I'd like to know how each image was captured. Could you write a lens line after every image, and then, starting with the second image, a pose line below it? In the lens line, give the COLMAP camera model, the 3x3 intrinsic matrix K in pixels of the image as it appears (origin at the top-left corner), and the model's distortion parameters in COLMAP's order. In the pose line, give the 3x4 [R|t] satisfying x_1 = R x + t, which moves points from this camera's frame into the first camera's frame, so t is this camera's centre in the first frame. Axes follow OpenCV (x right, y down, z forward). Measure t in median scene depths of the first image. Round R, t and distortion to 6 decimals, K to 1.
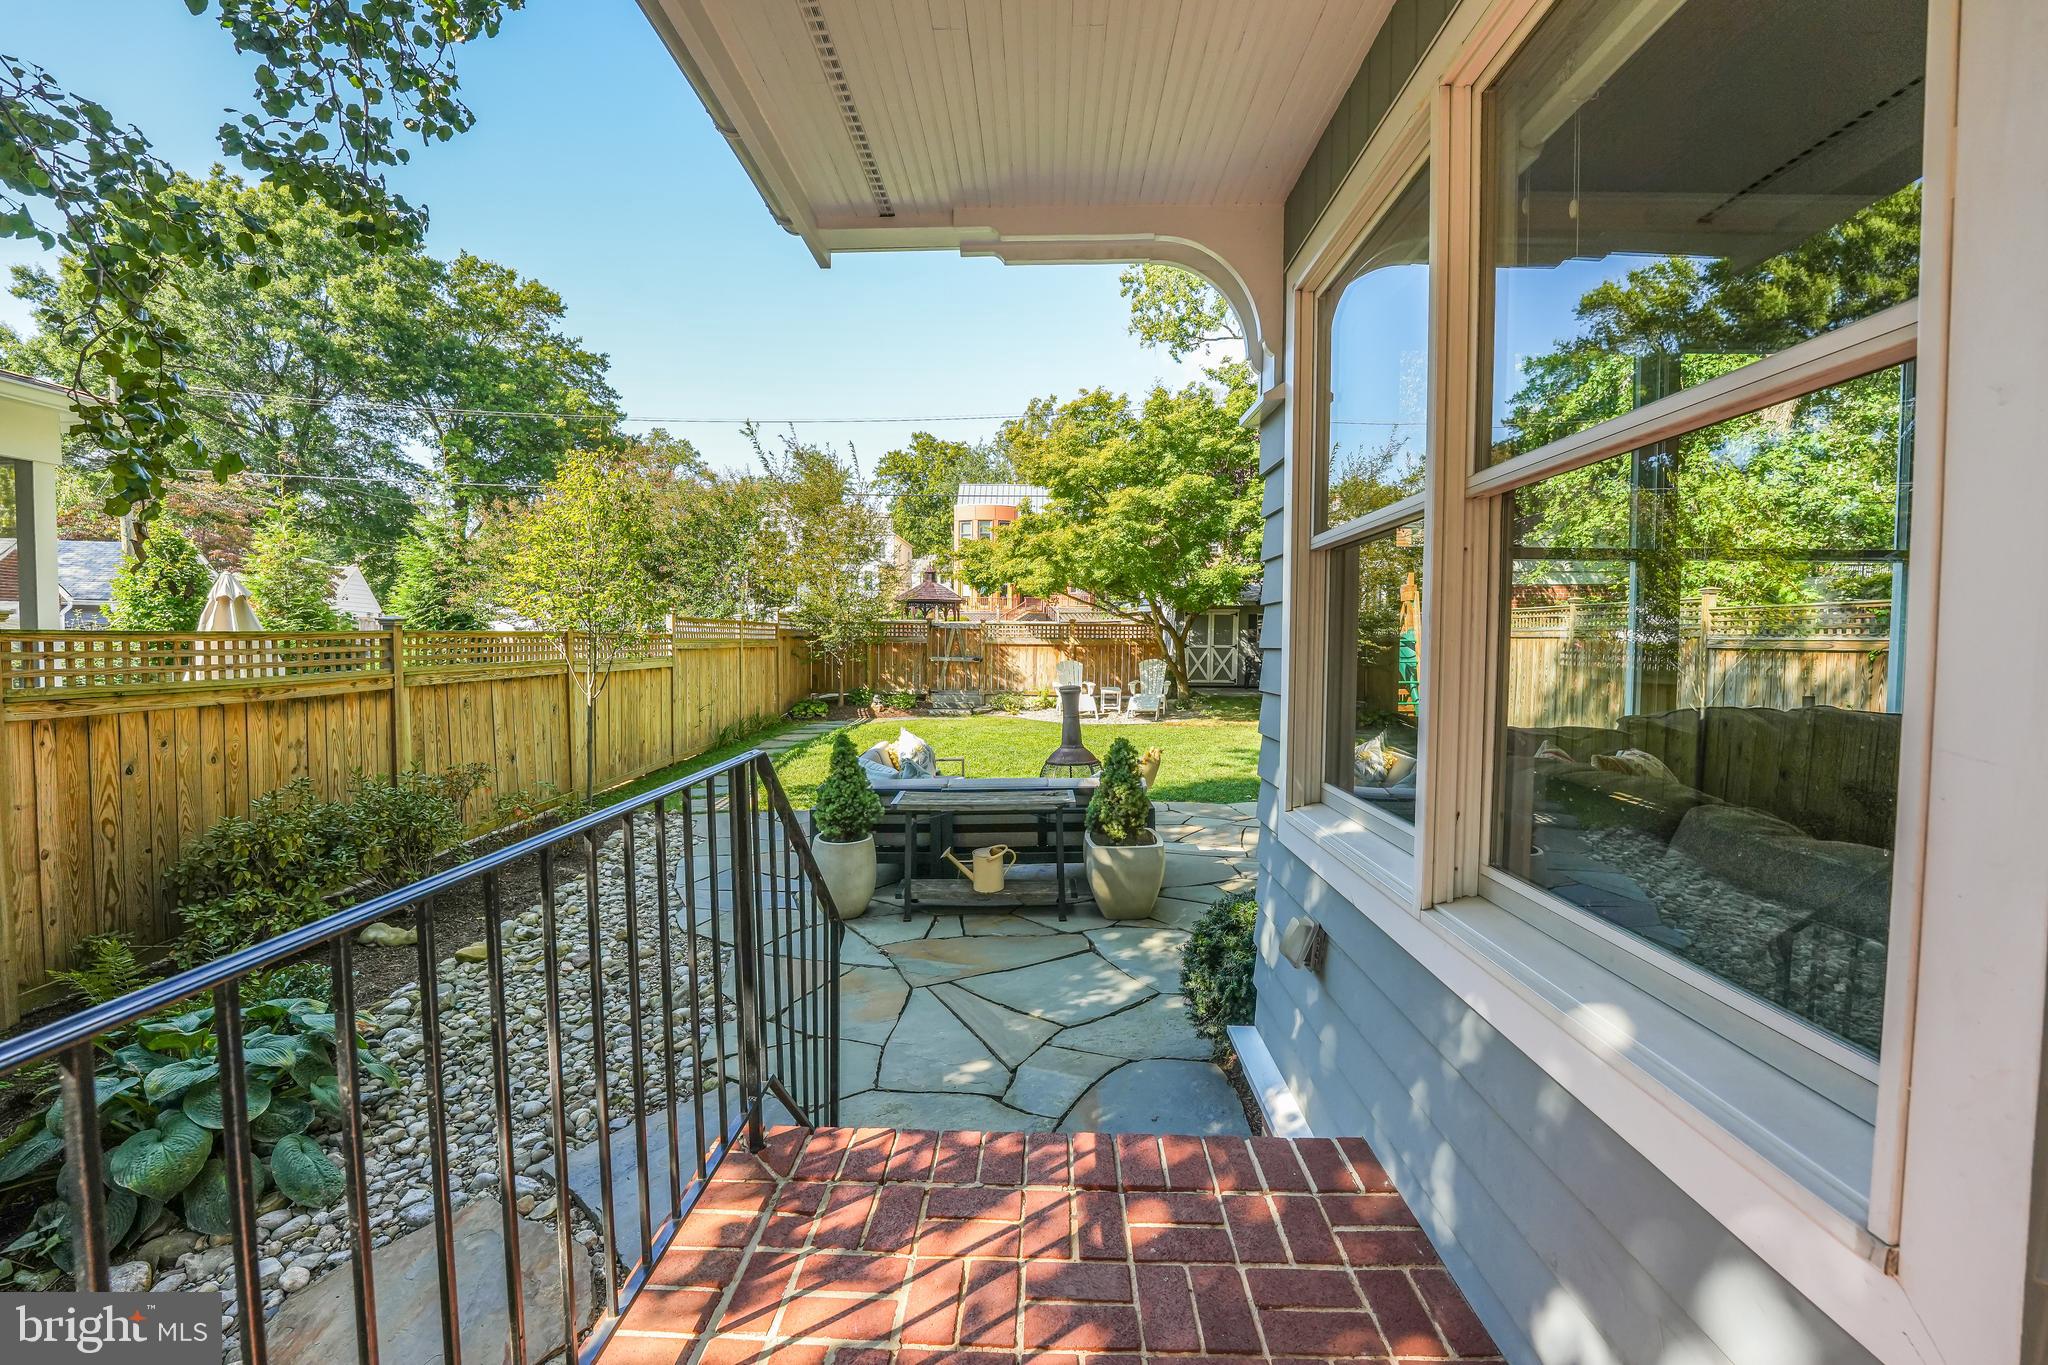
lens RADIAL K [[856.6, 0, 1024.0], [0, 856.6, 682.5], [0, 0, 1]] dist [0.000062, -0.000001]
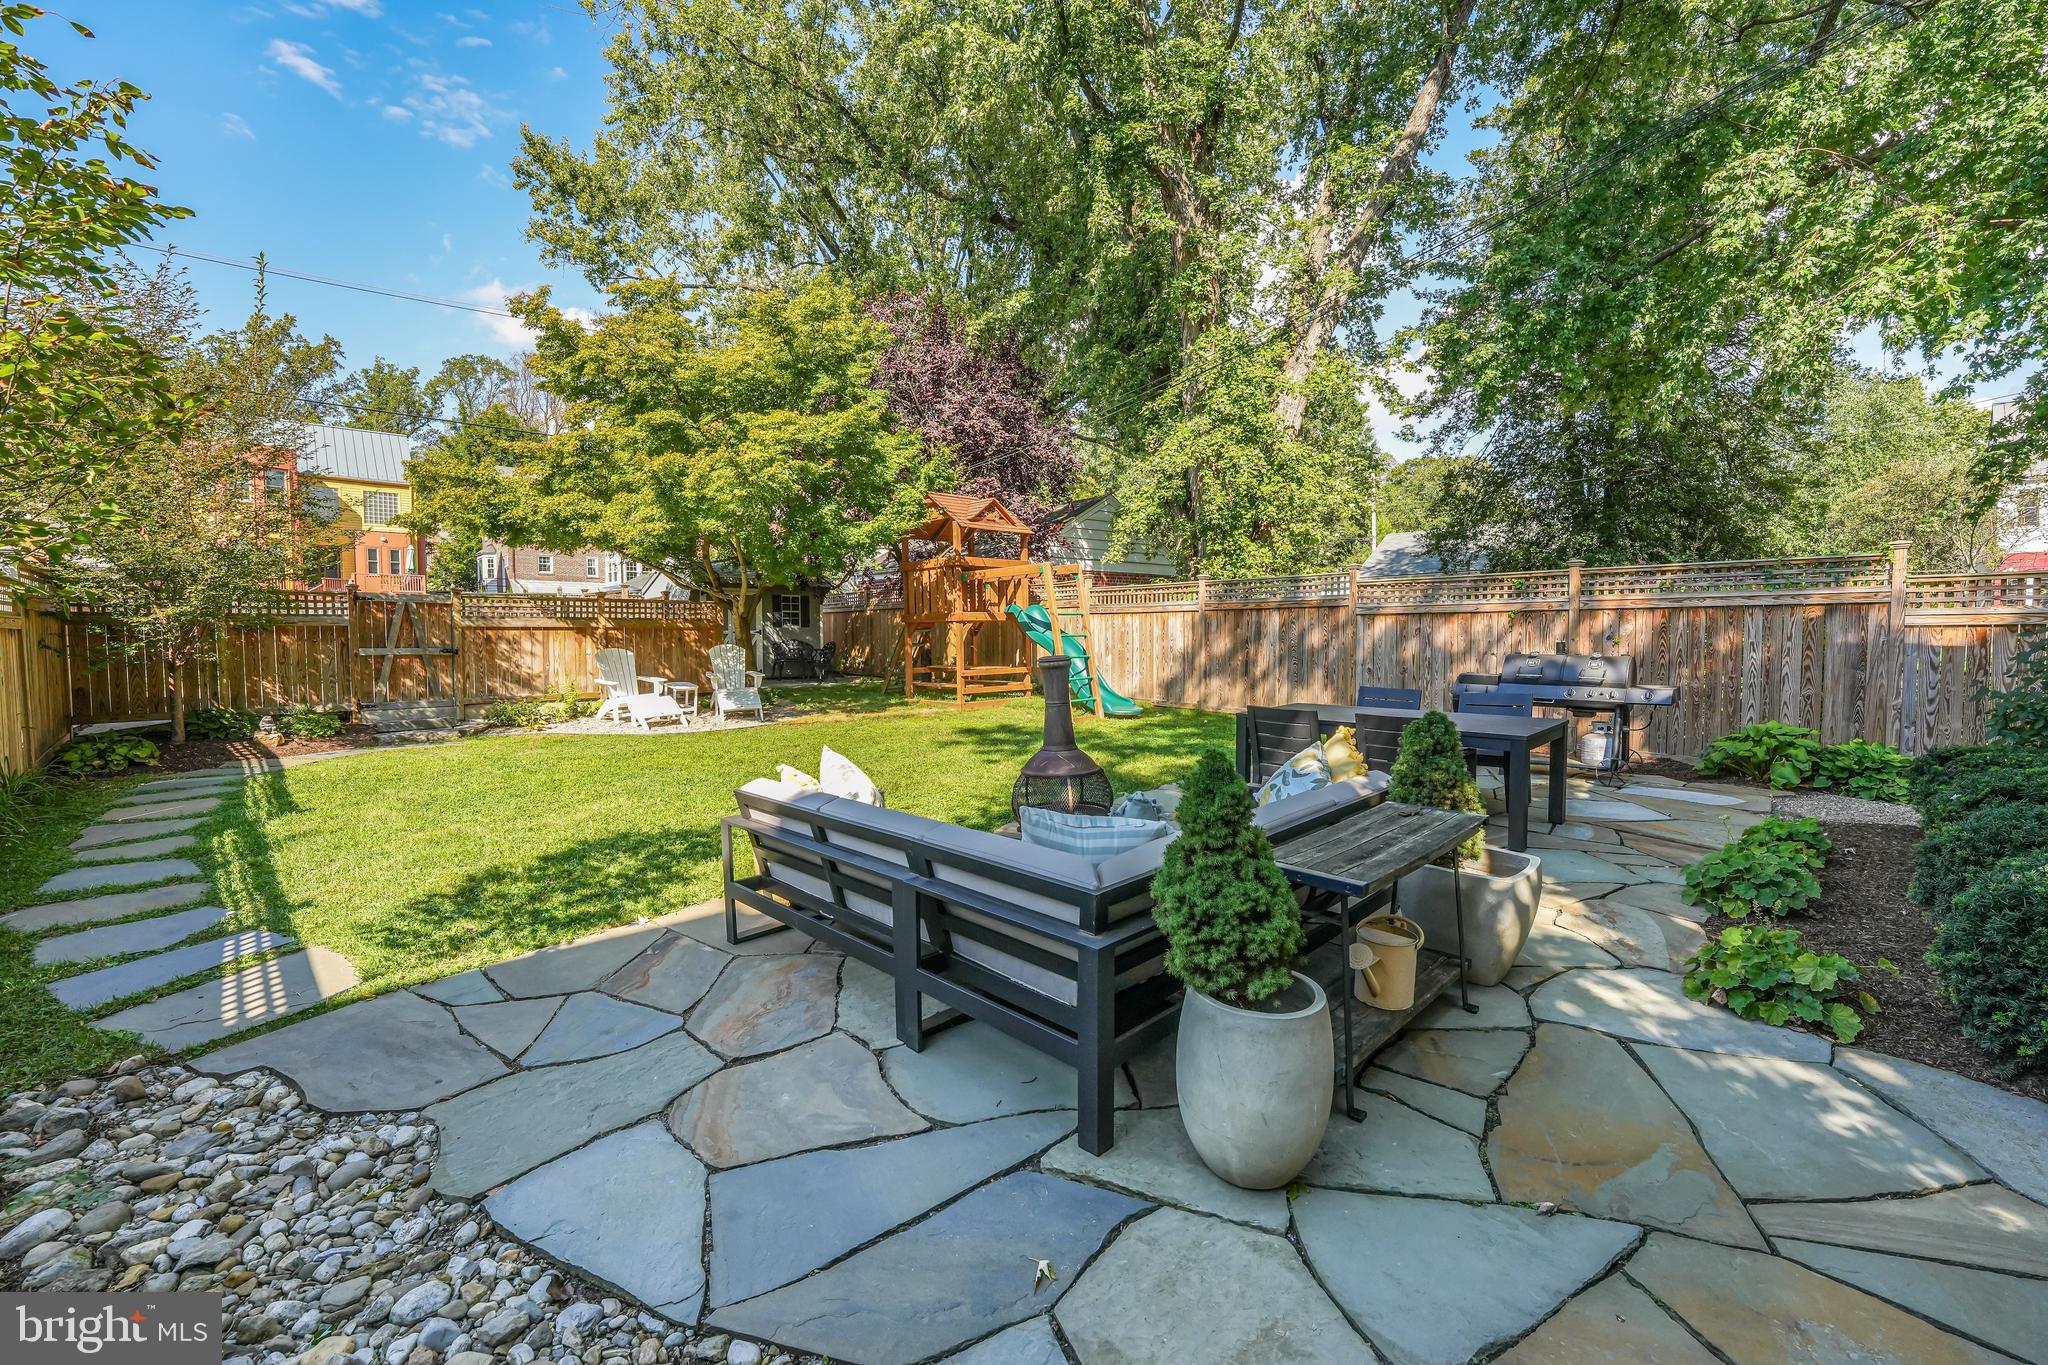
lens RADIAL K [[814.5, 0, 1024.0], [0, 814.5, 682.5], [0, 0, 1]] dist [-0.017748, -0.000065]
pose [[0.694345, -0.048803, 0.717985, -0.203268], [0.046399, 0.998658, 0.023010, 0.003423], [-0.718145, 0.017337, 0.695678, 0.281013]]
